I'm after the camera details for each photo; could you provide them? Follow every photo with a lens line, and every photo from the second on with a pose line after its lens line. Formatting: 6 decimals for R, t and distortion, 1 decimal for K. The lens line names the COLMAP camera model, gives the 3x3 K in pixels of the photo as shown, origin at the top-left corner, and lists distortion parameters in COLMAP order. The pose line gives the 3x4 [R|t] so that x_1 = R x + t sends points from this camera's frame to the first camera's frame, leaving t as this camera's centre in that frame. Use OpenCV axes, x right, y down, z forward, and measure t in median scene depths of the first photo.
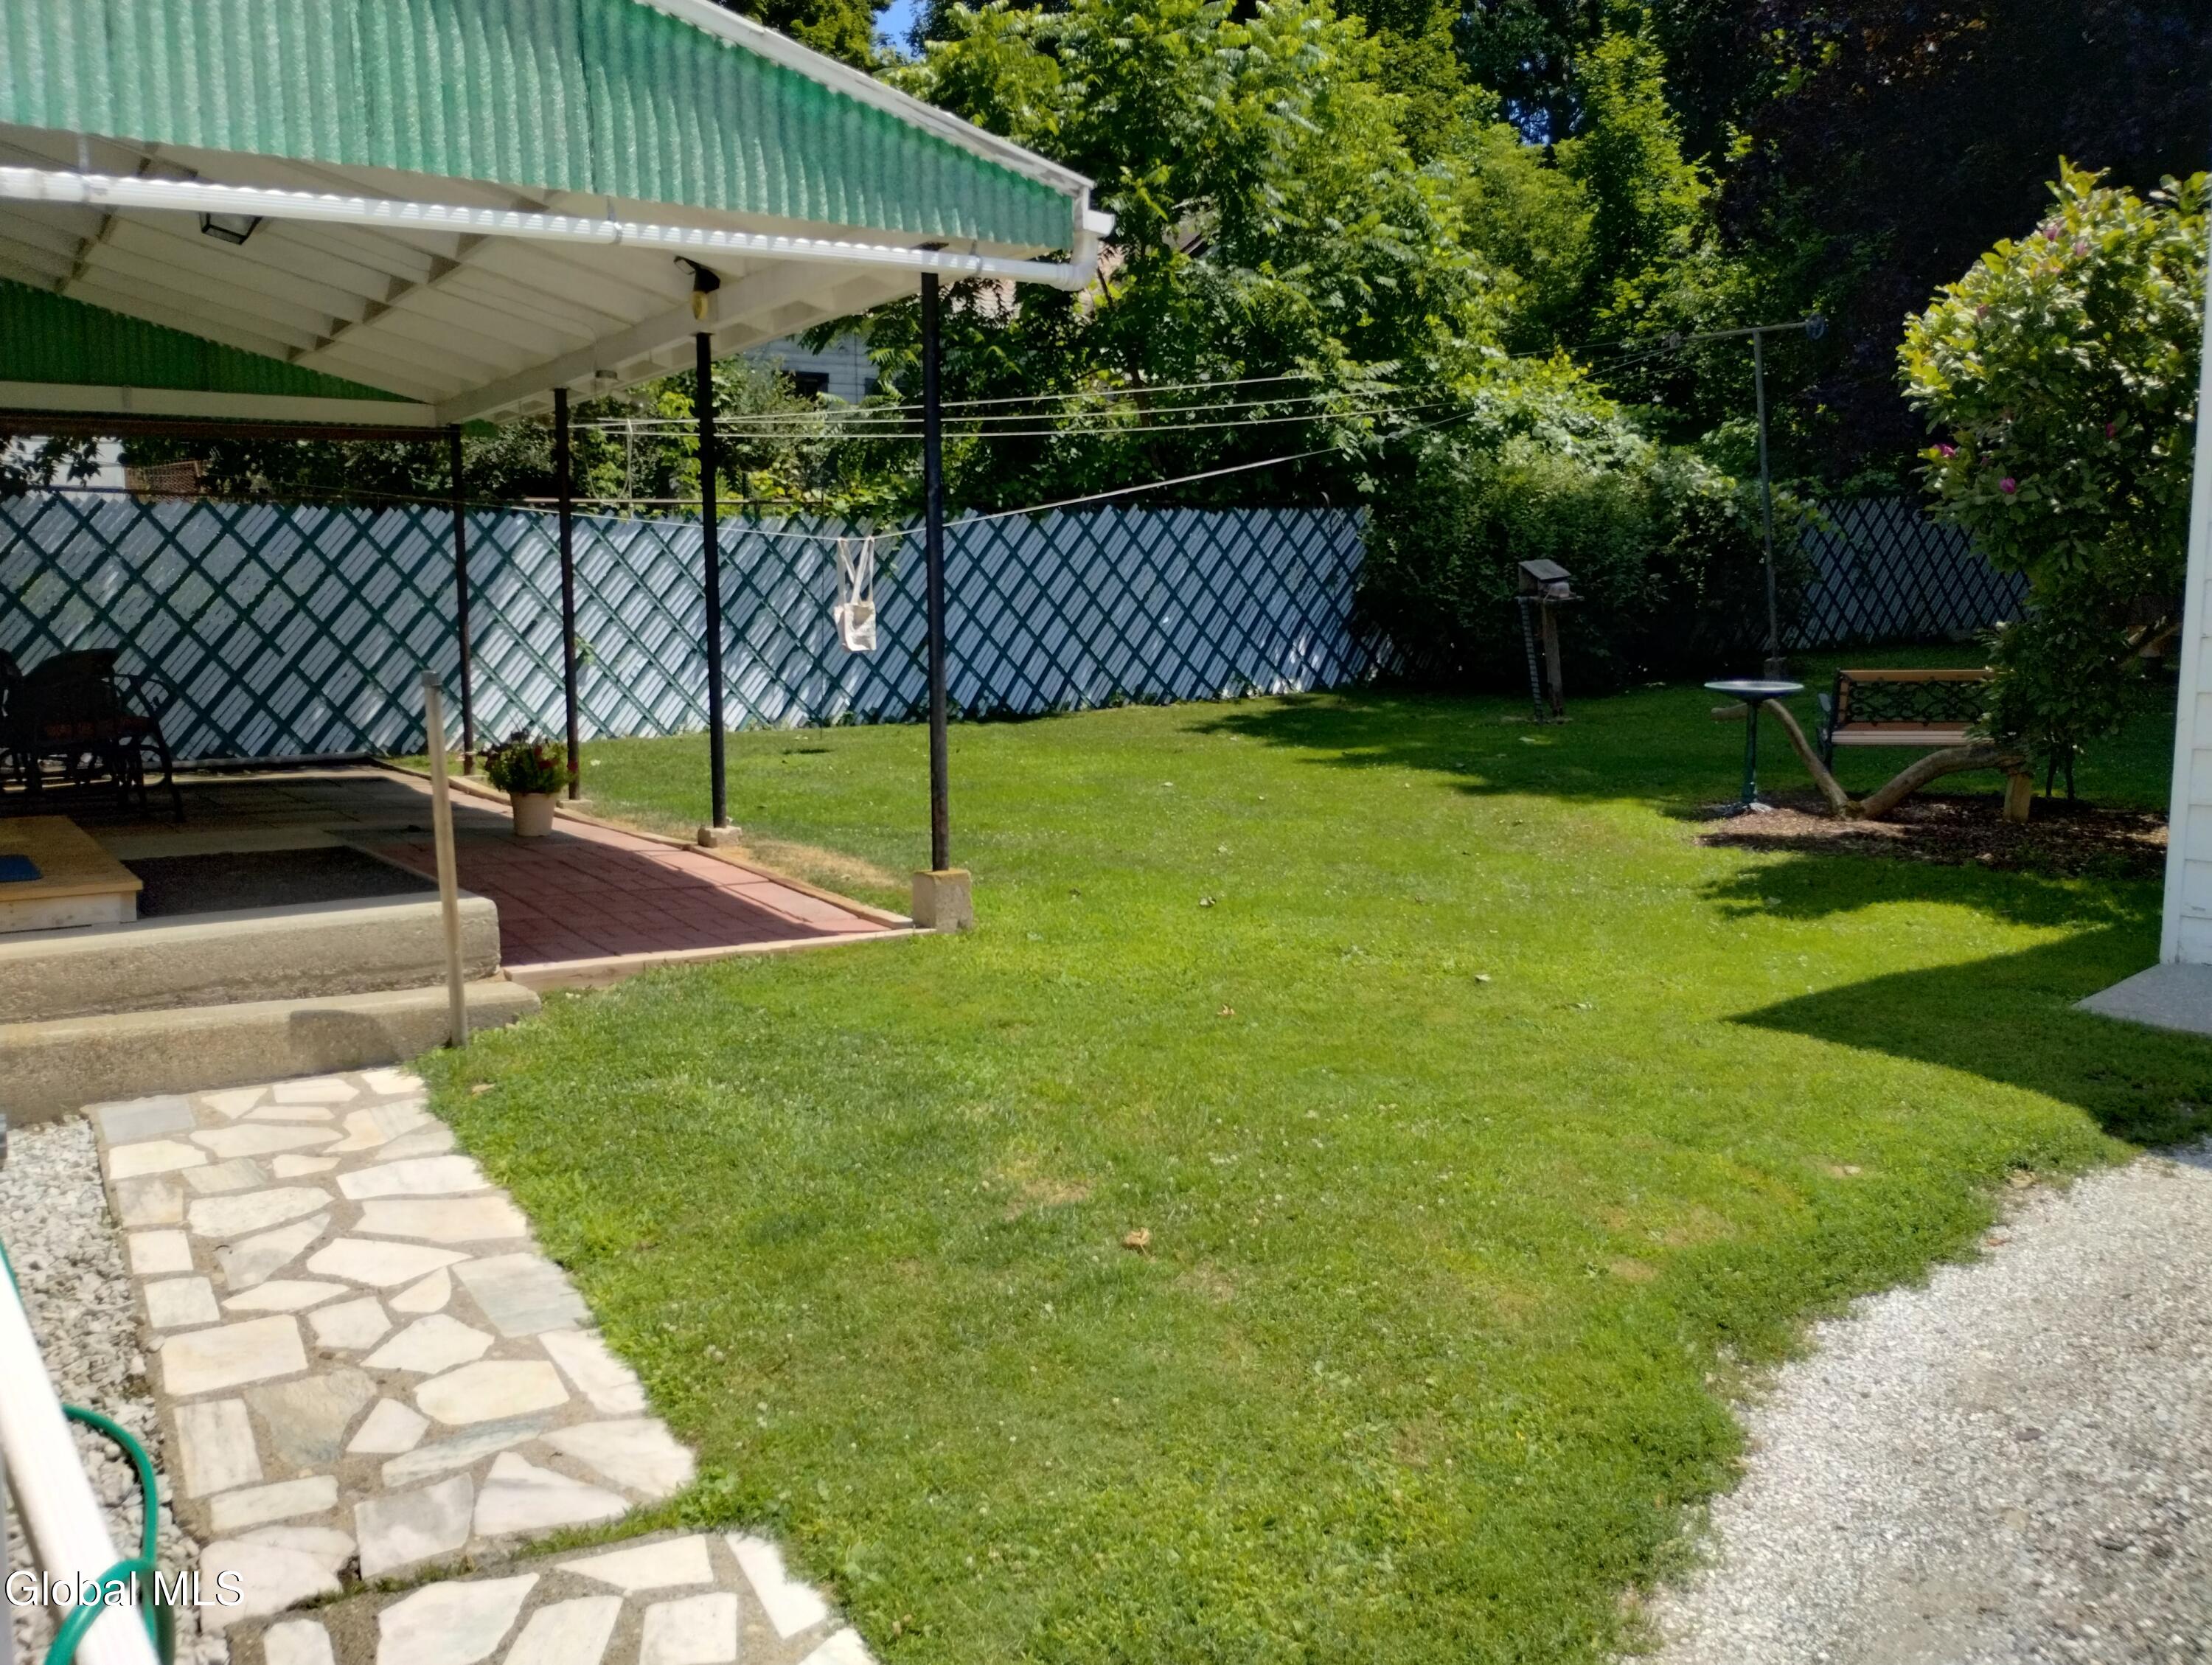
lens RADIAL K [[1800.9, 0, 1088.7], [0, 1800.9, 826.8], [0, 0, 1]] dist [0.043644, -0.064490]
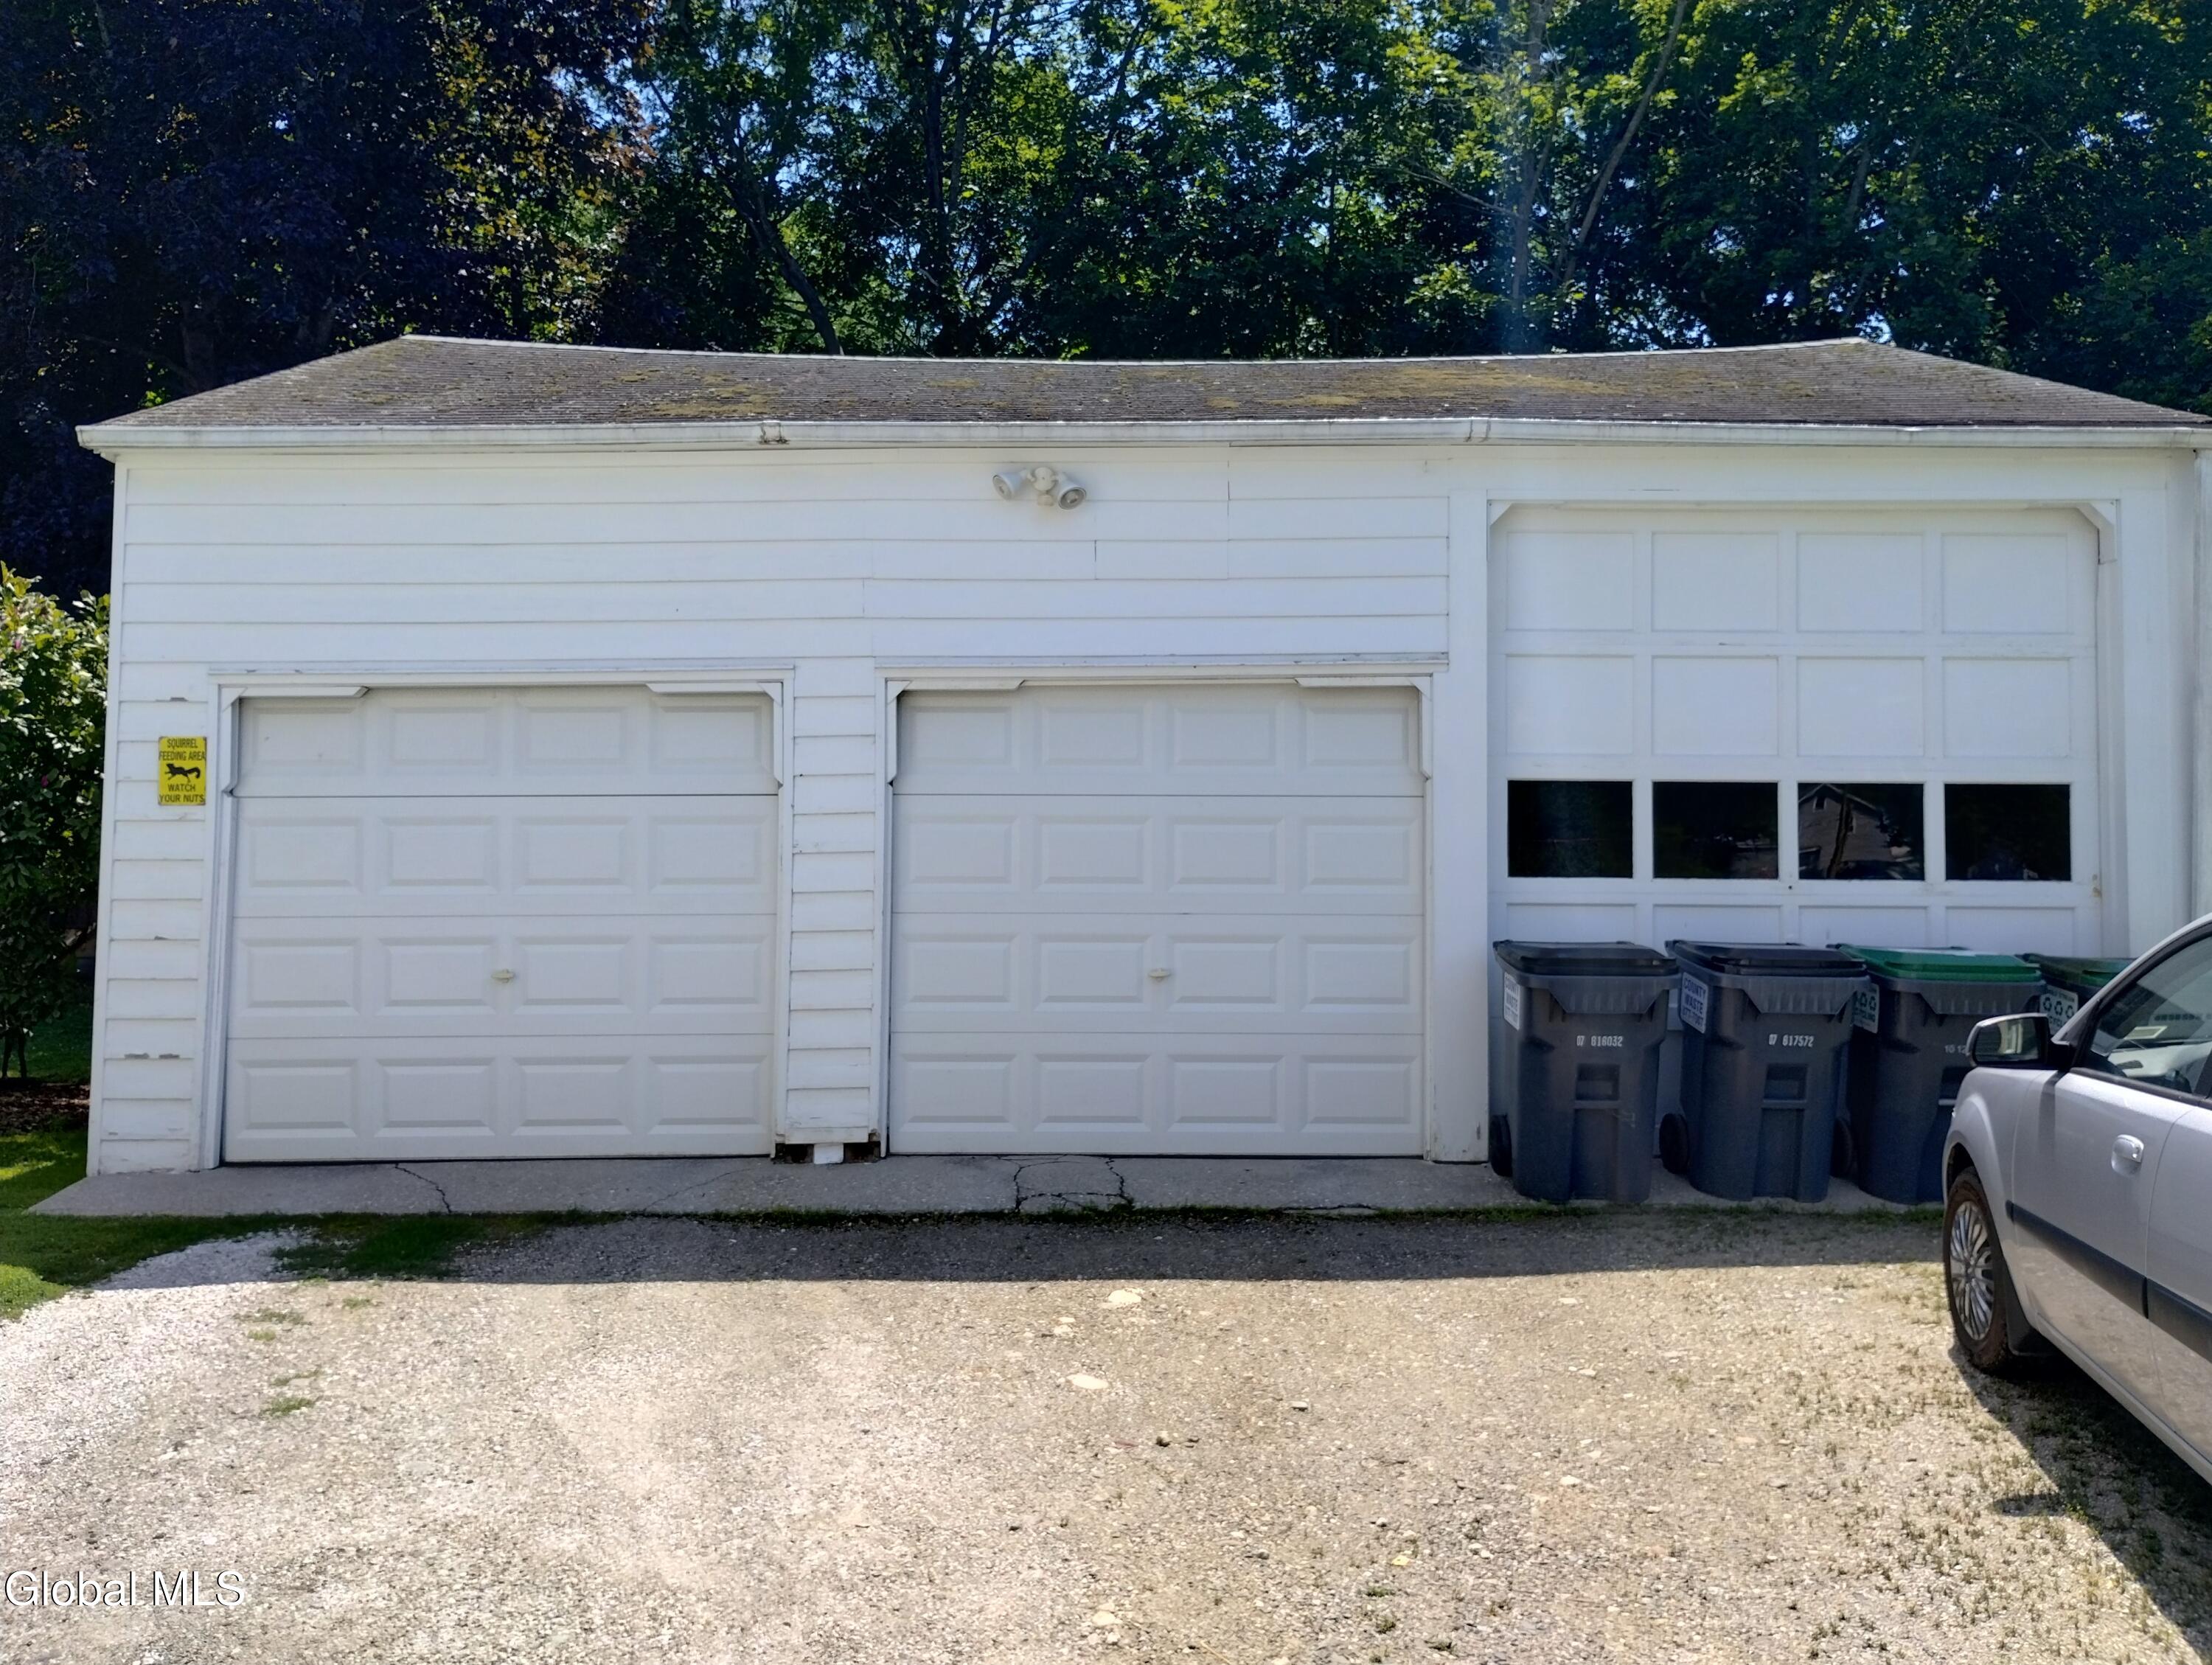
lens RADIAL K [[1800.9, 0, 1094.0], [0, 1800.9, 824.9], [0, 0, 1]] dist [0.043644, -0.064490]
pose [[0.519361, 0.050269, 0.853075, -0.155667], [0.090121, 0.989480, -0.113173, 0.027522], [-0.849789, 0.135658, 0.509367, -0.300373]]
